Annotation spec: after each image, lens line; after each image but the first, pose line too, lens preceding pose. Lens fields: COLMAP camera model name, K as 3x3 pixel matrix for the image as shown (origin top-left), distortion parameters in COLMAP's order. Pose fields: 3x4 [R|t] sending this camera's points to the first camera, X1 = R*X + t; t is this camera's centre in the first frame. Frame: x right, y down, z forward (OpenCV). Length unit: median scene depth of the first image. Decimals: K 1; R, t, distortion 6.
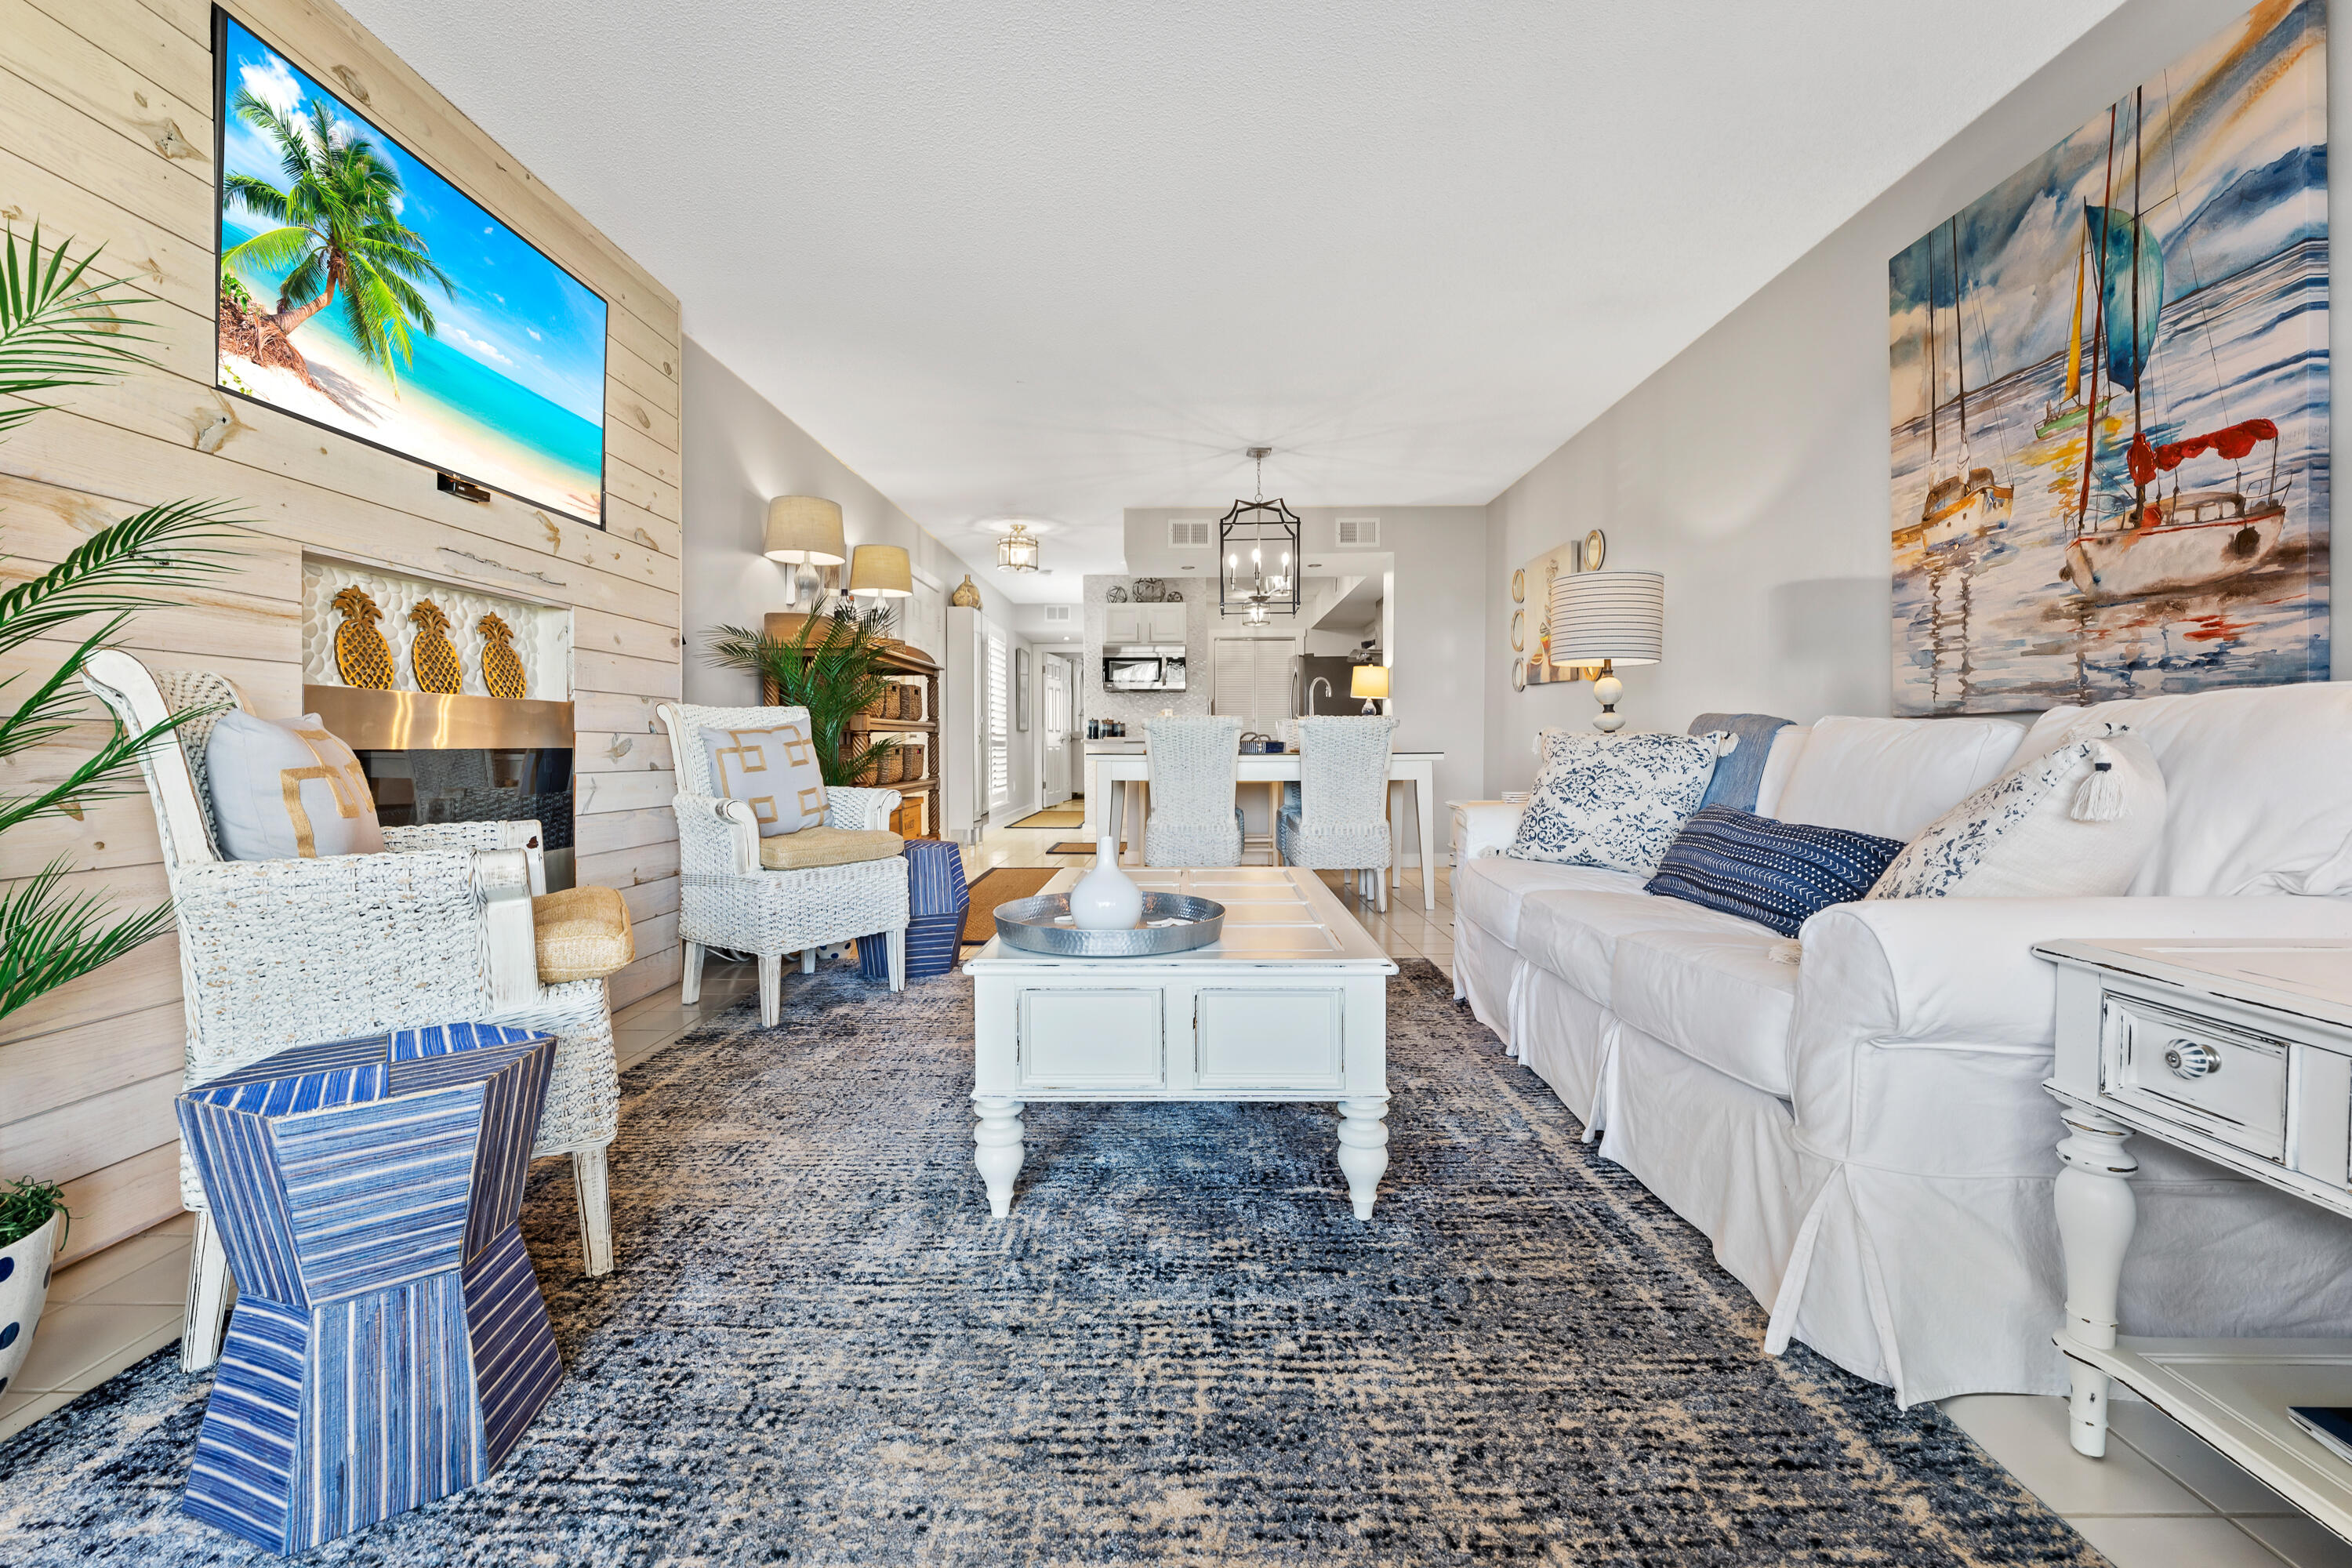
lens RADIAL K [[998.0, 0, 1170.7], [0, 998.0, 756.1], [0, 0, 1]] dist [-0.001581, 0.000169]
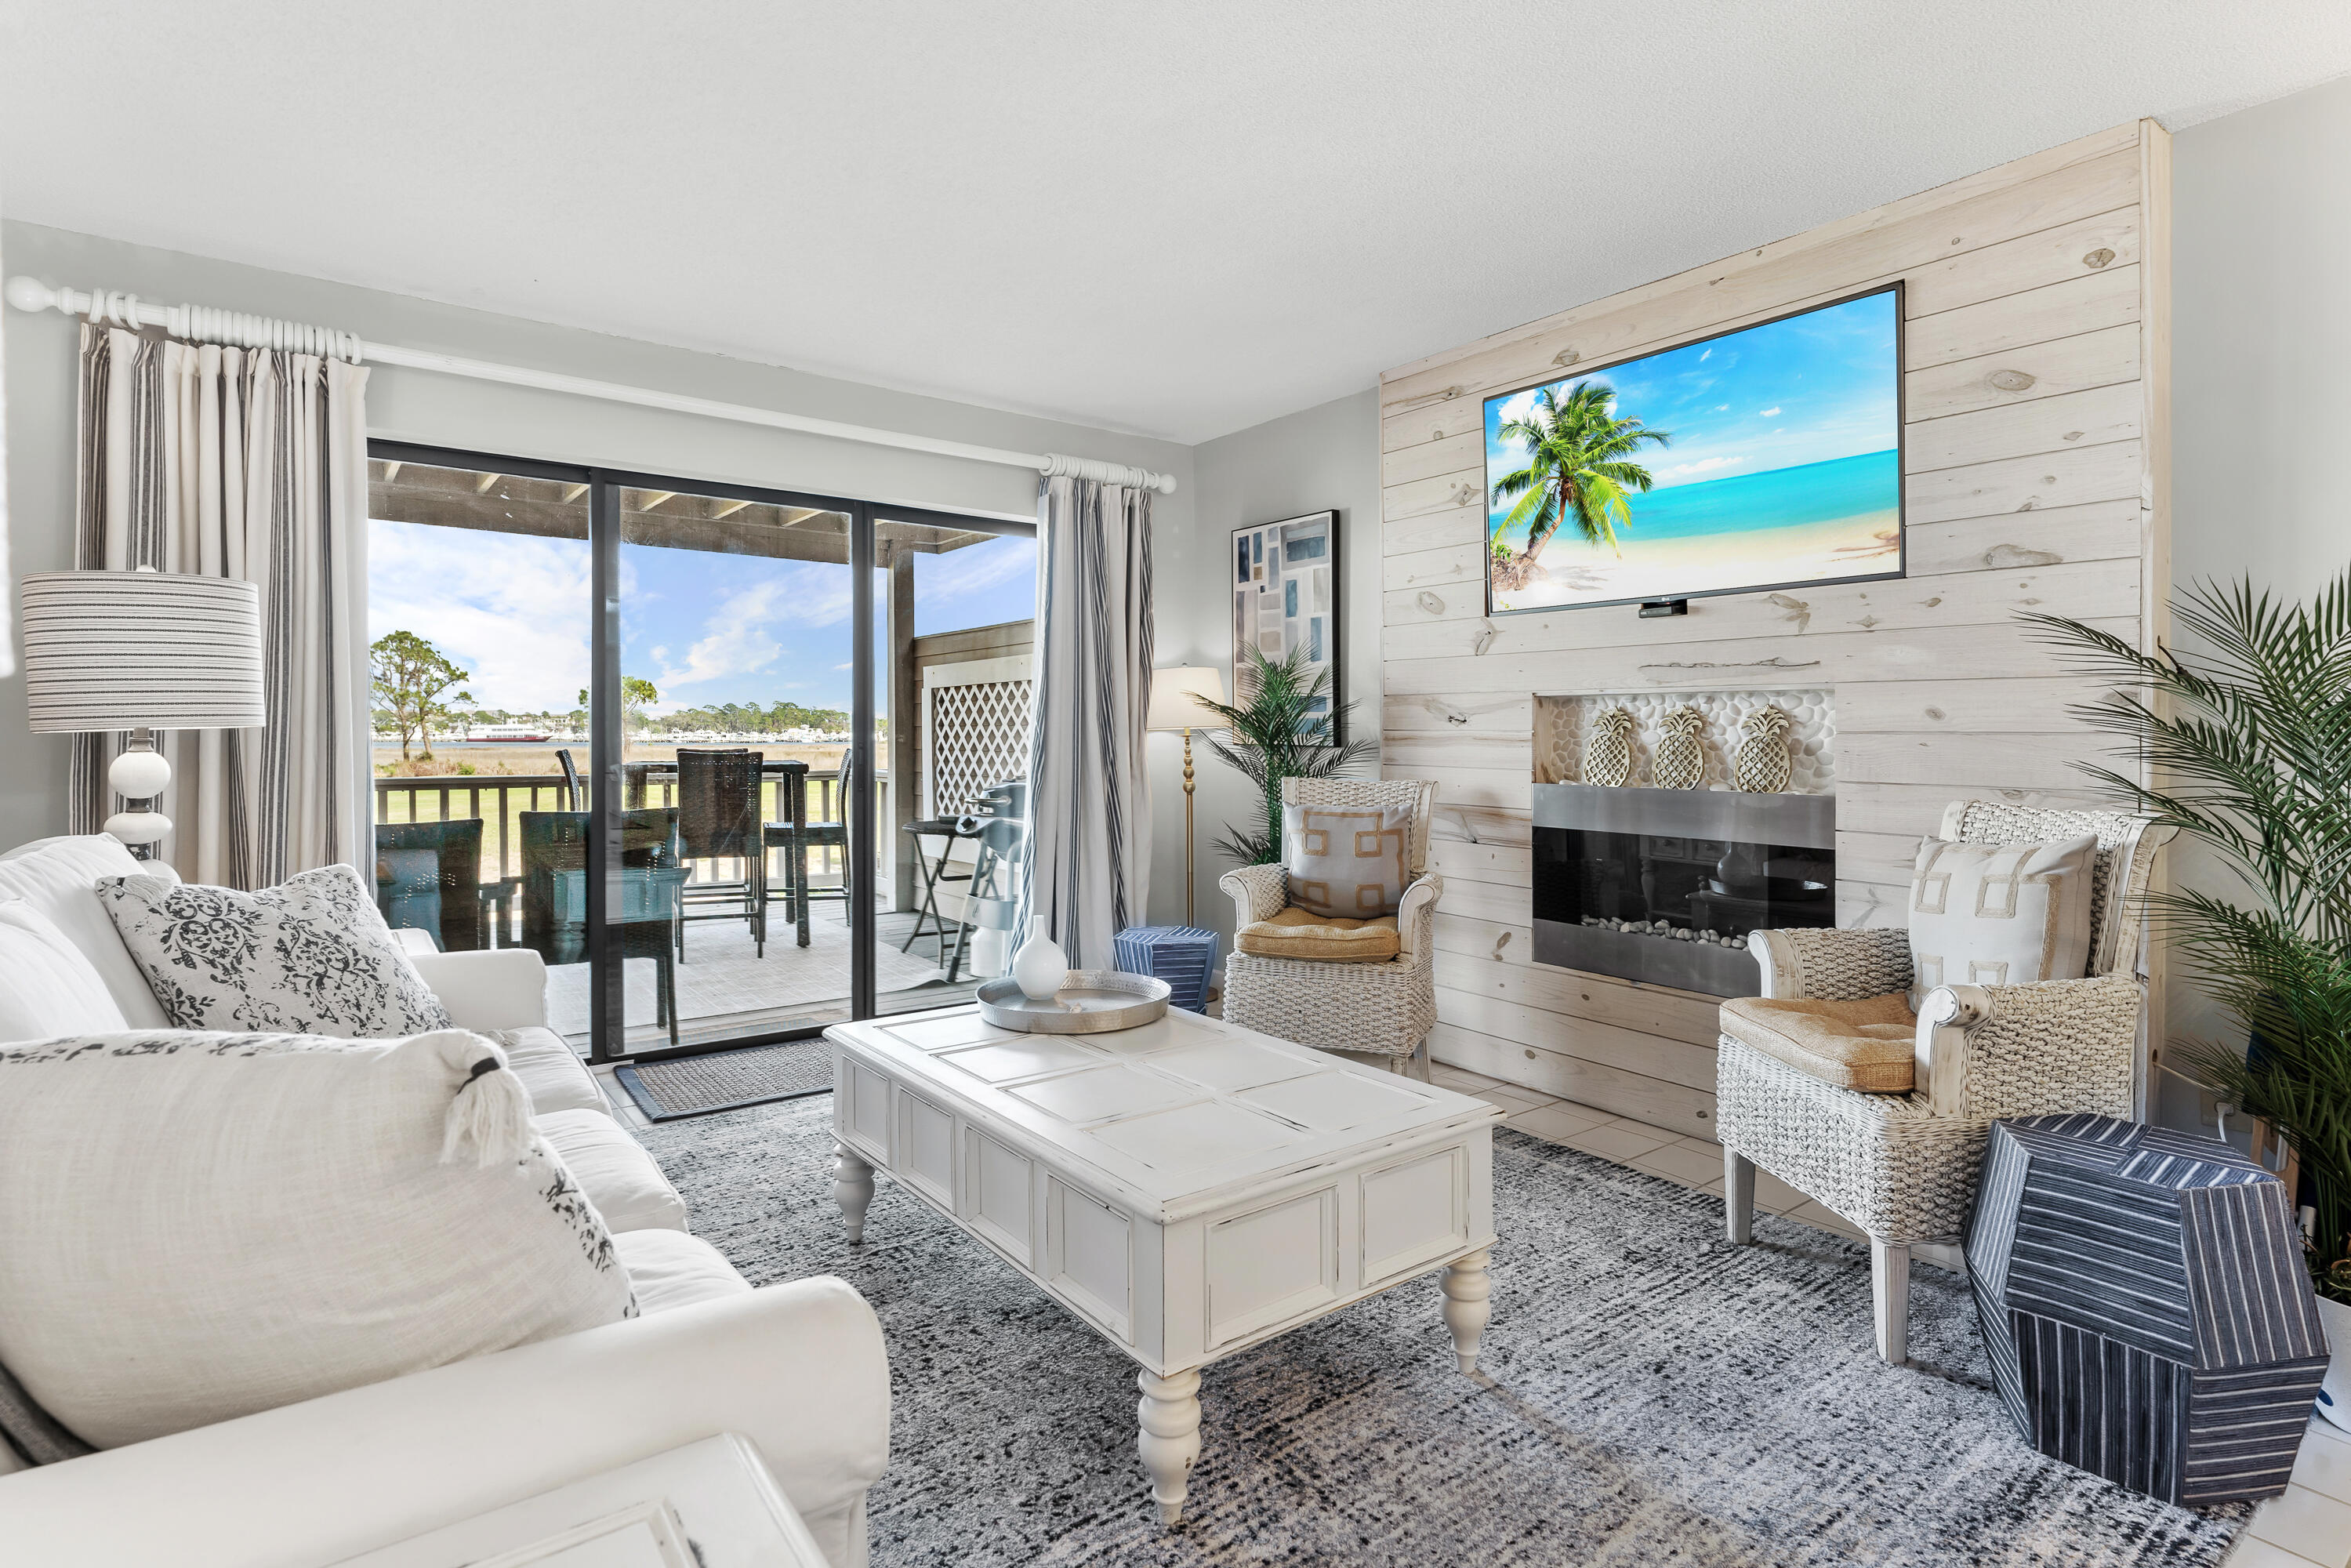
lens RADIAL K [[1153.1, 0, 1171.6], [0, 1153.1, 735.1], [0, 0, 1]] dist [-0.002734, 0.000003]
pose [[-0.792077, -0.000717, -0.610421, 0.604789], [-0.010197, 0.999875, 0.012058, -0.149936], [0.610336, 0.015775, -0.791985, 1.913707]]
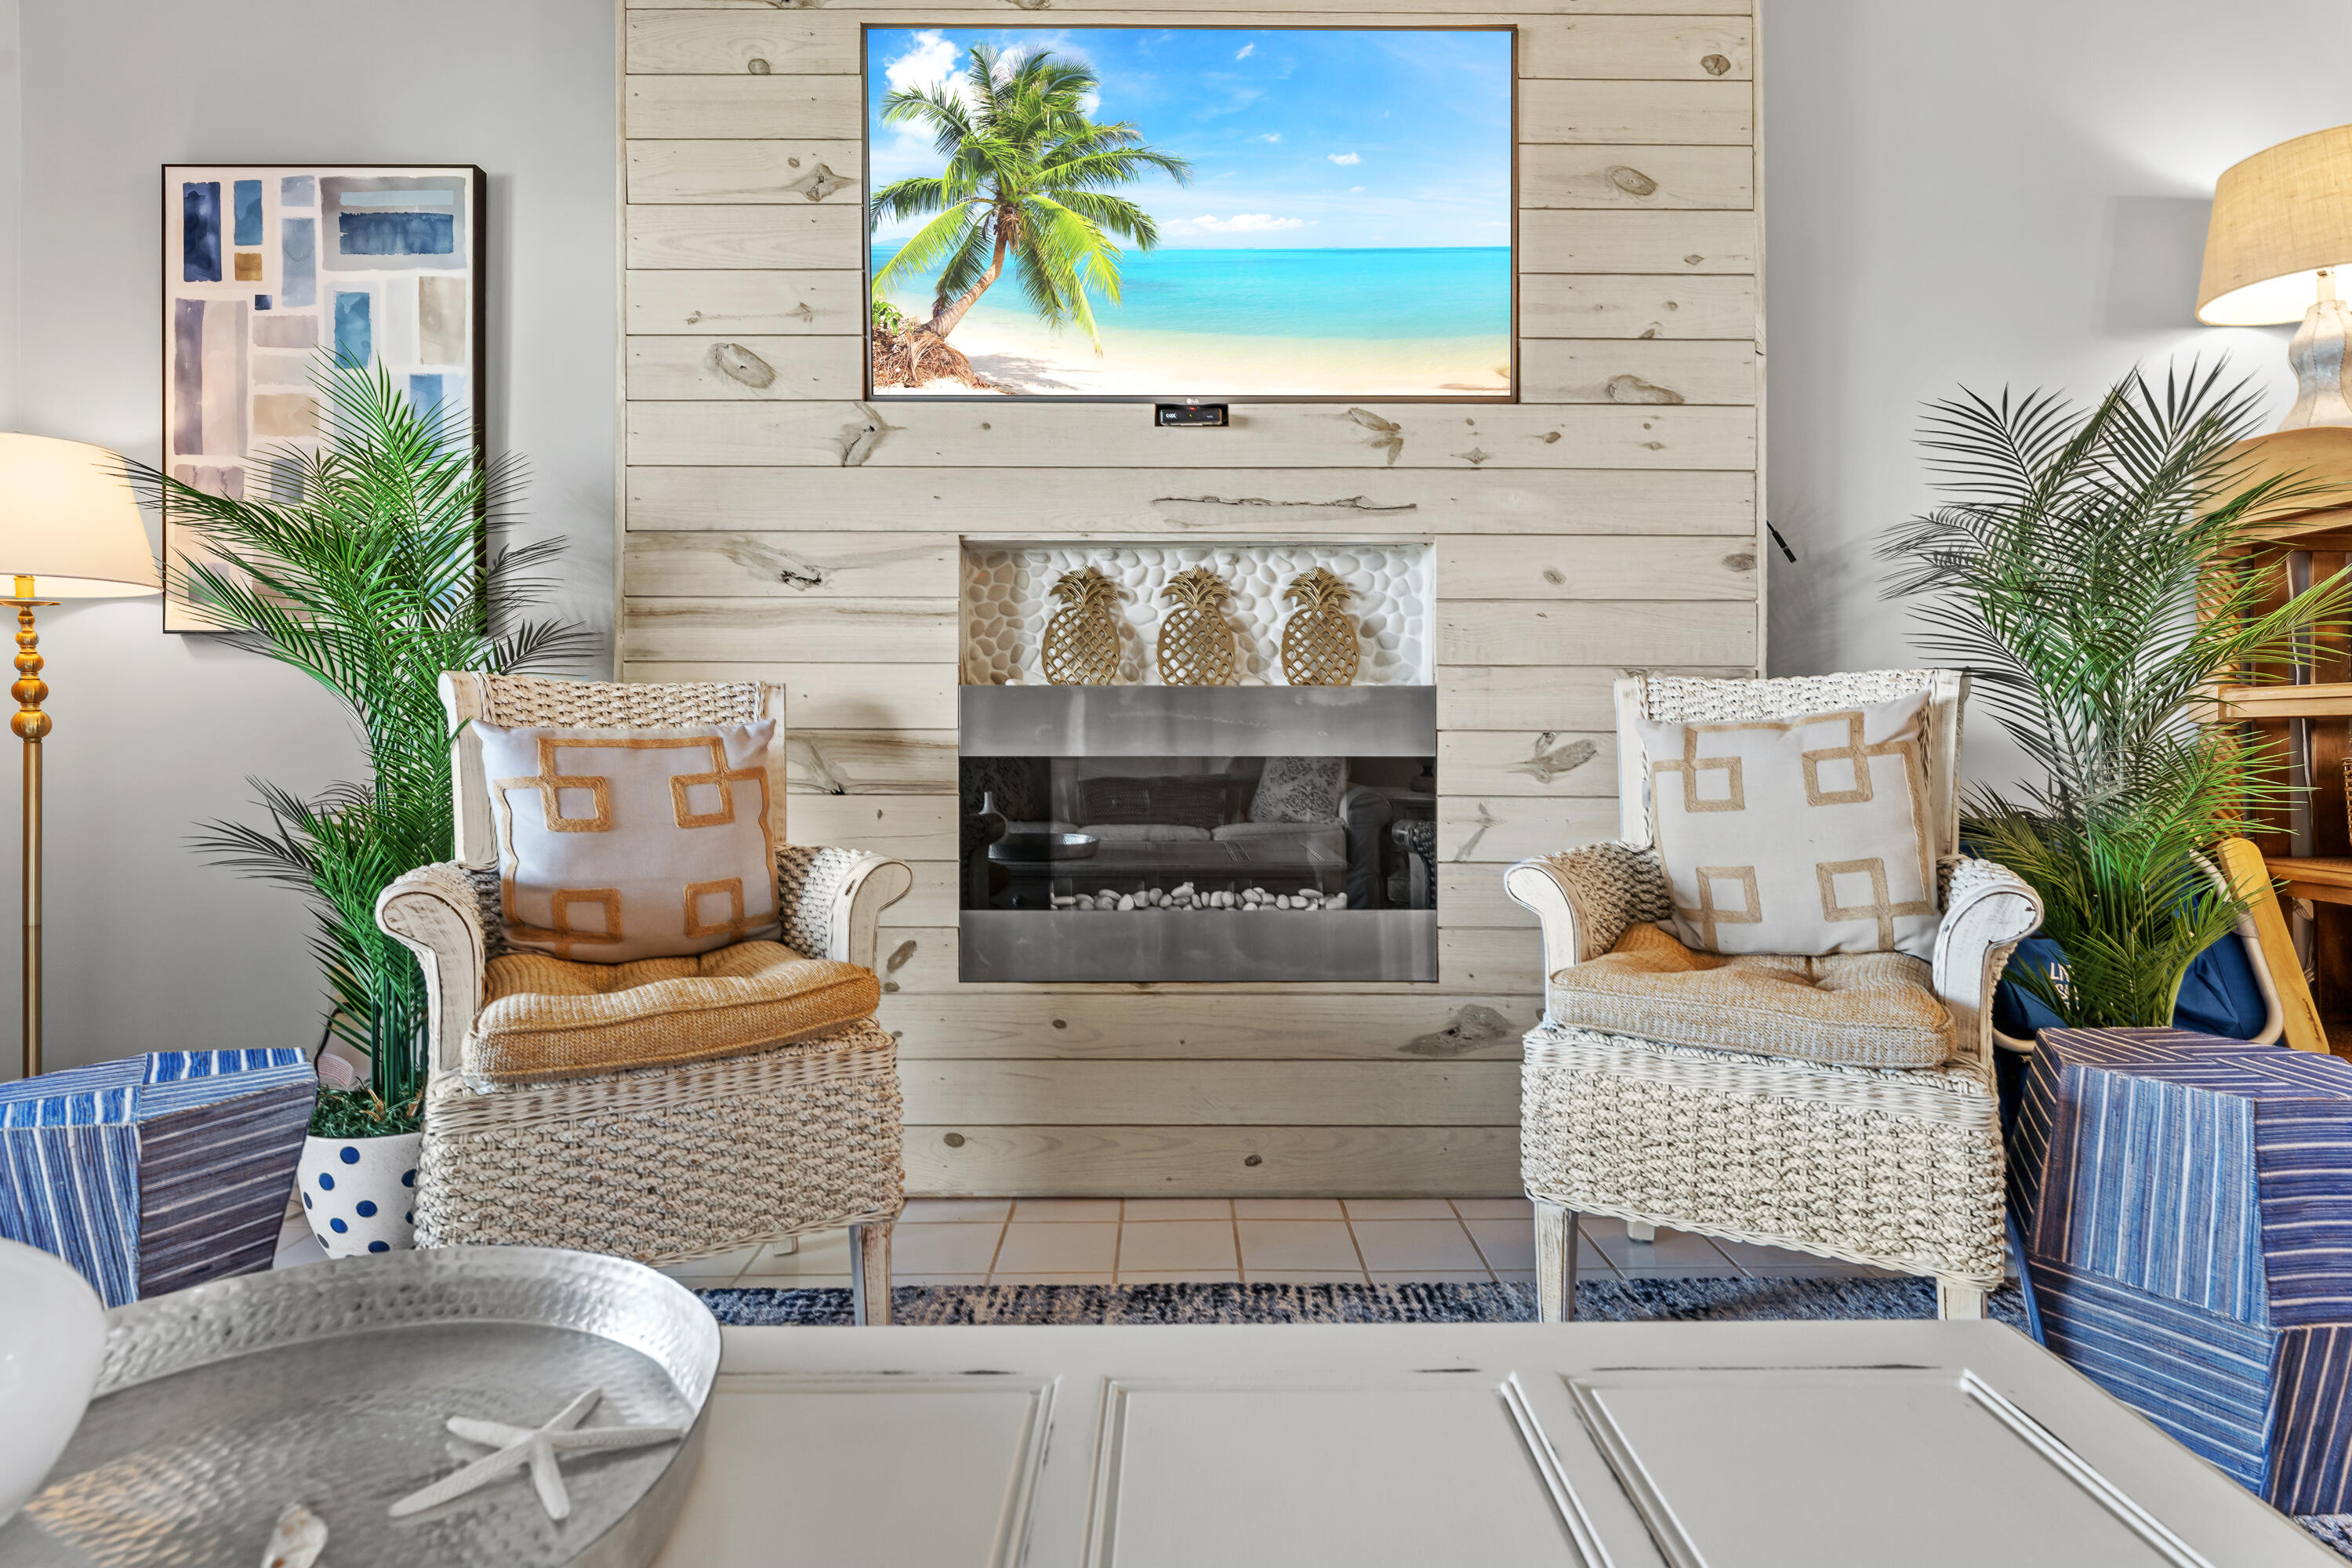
lens RADIAL K [[1187.4, 0, 1181.8], [0, 1187.4, 724.8], [0, 0, 1]] dist [-0.001778, -0.000754]
pose [[0.021391, -0.008831, -0.999732, 0.215065], [-0.012691, 0.999878, -0.009104, -0.026773], [0.999691, 0.012882, 0.021276, 1.101053]]
